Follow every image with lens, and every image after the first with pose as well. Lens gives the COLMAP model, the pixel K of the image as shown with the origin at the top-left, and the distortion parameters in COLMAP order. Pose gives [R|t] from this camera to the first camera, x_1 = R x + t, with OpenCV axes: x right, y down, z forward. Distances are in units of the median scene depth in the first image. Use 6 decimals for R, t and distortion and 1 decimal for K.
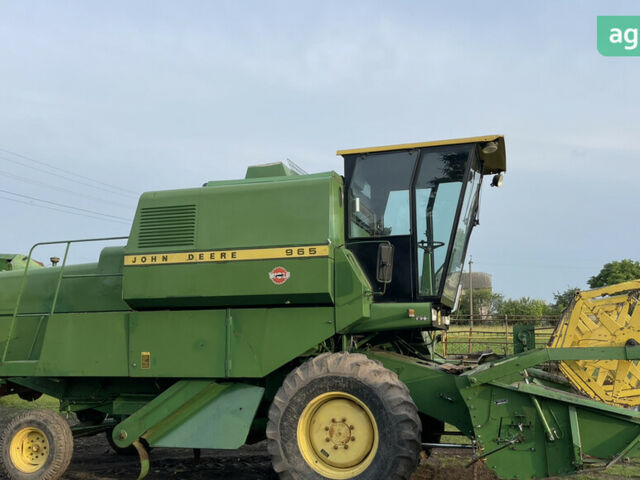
lens RADIAL K [[657.6, 0, 320.0], [0, 657.6, 240.0], [0, 0, 1]] dist [0.034020, -0.020526]
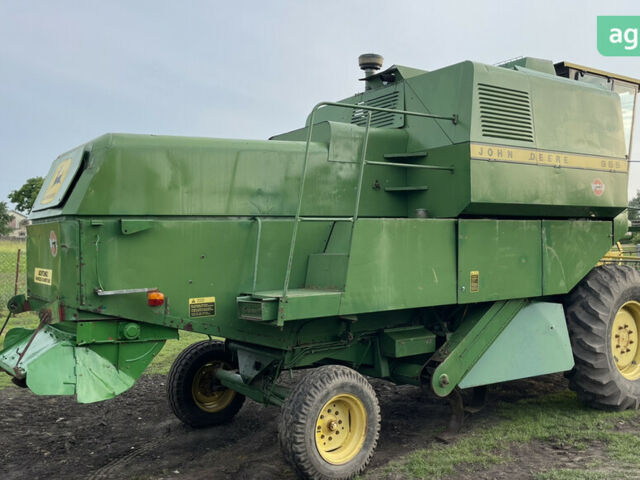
lens RADIAL K [[657.6, 0, 320.0], [0, 657.6, 240.0], [0, 0, 1]] dist [0.034020, -0.020526]
pose [[0.597152, 0.003336, 0.802121, -1.042257], [-0.104535, 0.991787, 0.073697, 0.098975], [-0.795287, -0.127858, 0.592596, 0.718502]]
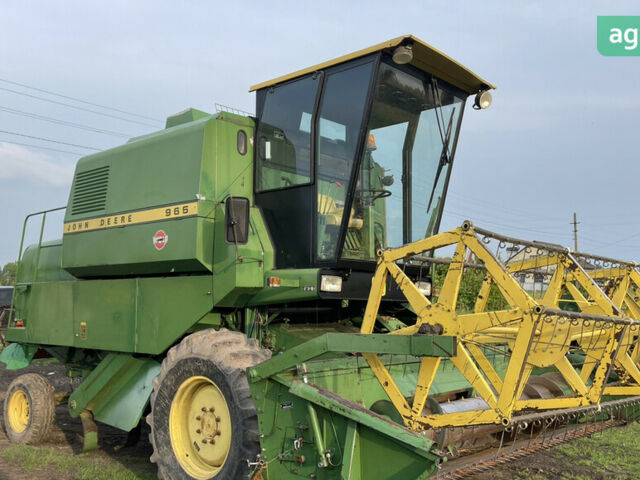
lens RADIAL K [[662.6, 0, 320.0], [0, 662.6, 240.0], [0, 0, 1]] dist [0.002883, 0.004504]
pose [[0.905783, -0.030315, -0.422655, 0.483590], [0.054087, 0.997550, 0.044363, 0.026150], [0.420275, -0.063043, 0.905204, 0.287342]]
